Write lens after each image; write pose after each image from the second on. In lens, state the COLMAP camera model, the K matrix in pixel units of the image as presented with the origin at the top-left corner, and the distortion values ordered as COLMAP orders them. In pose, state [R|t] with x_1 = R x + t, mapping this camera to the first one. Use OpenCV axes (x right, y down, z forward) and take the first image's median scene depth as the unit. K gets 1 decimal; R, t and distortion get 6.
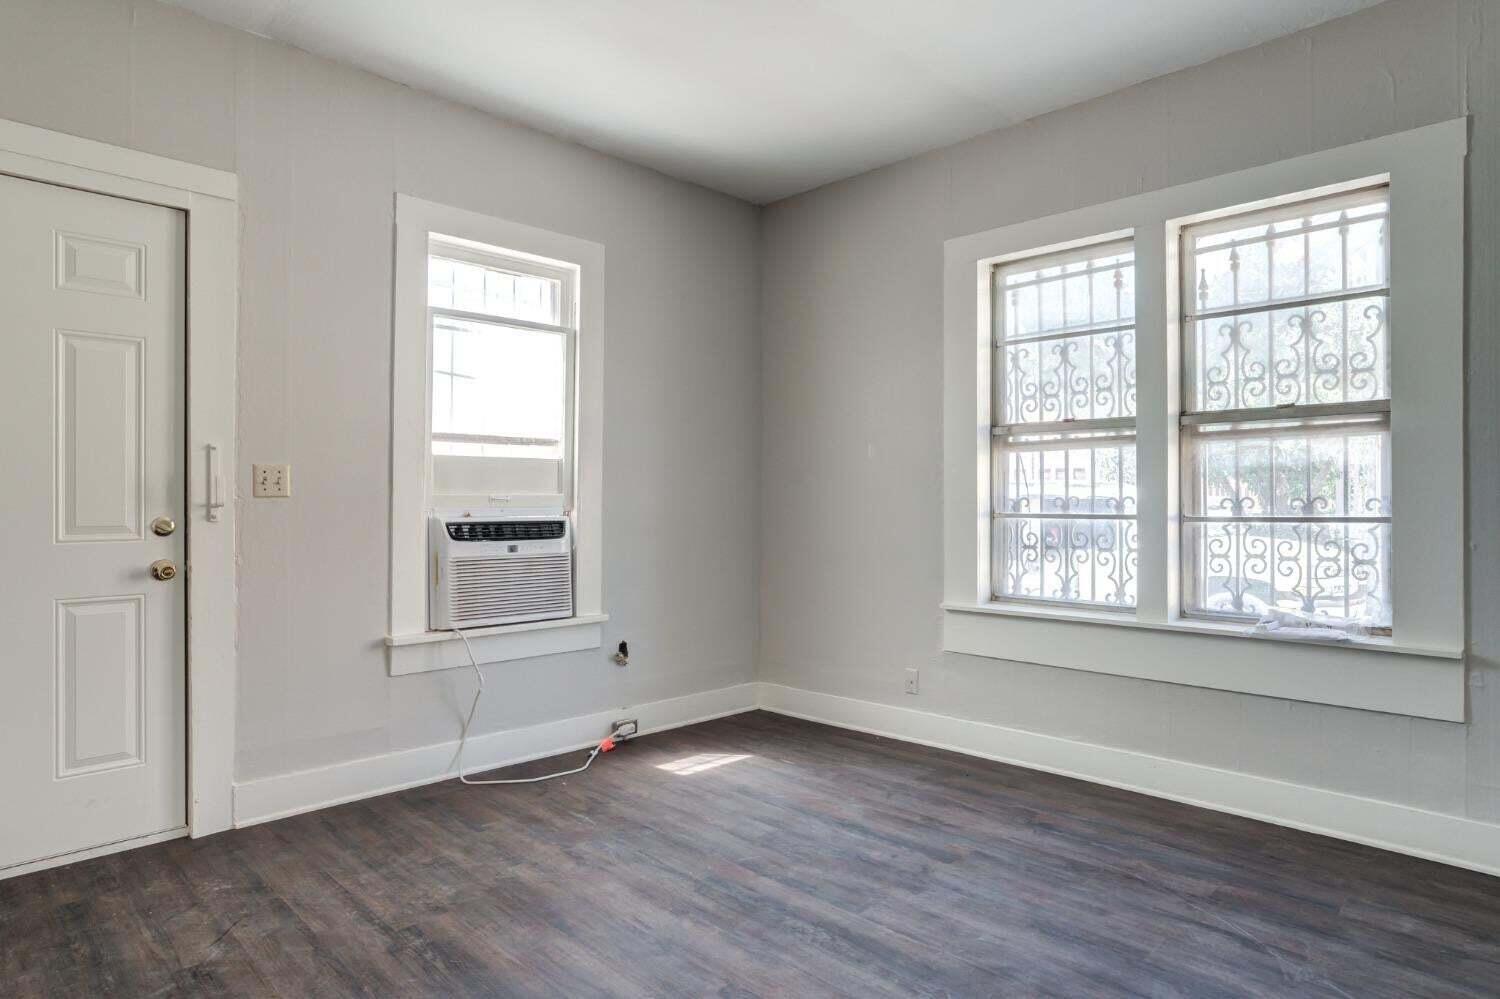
lens RADIAL K [[848.6, 0, 740.9], [0, 848.6, 503.9], [0, 0, 1]] dist [-0.017418, 0.008276]
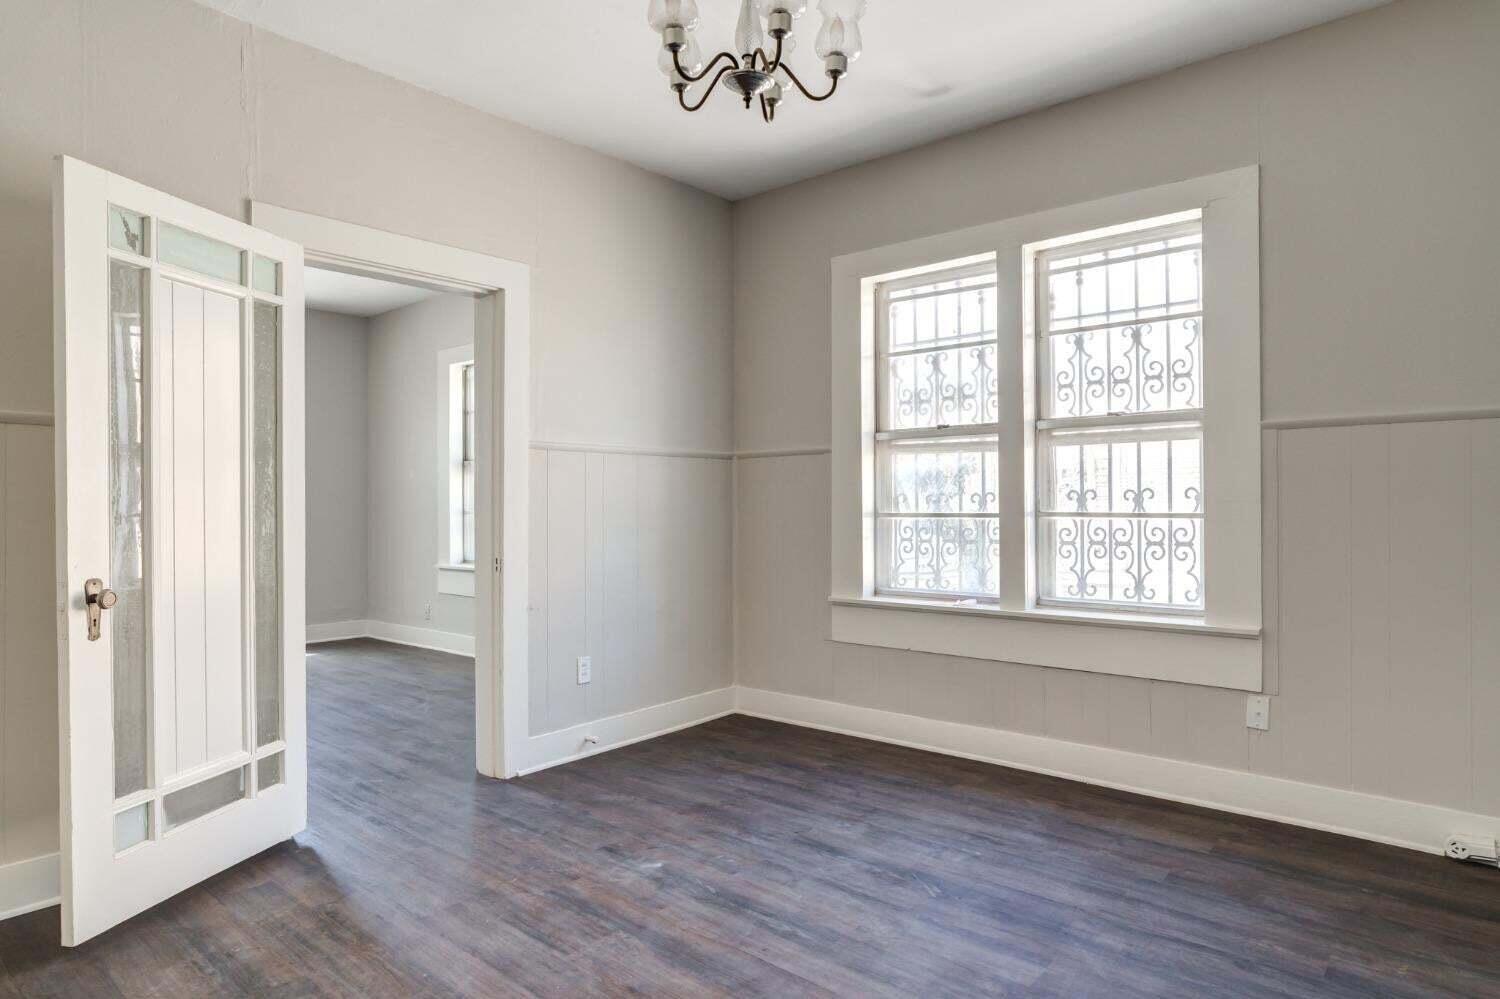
lens RADIAL K [[848.6, 0, 753.7], [0, 848.6, 489.5], [0, 0, 1]] dist [-0.017418, 0.008276]
pose [[0.997204, -0.008184, 0.074274, 0.072761], [0.009527, 0.999797, -0.017746, 0.000101], [-0.074113, 0.018404, 0.997080, -0.075340]]
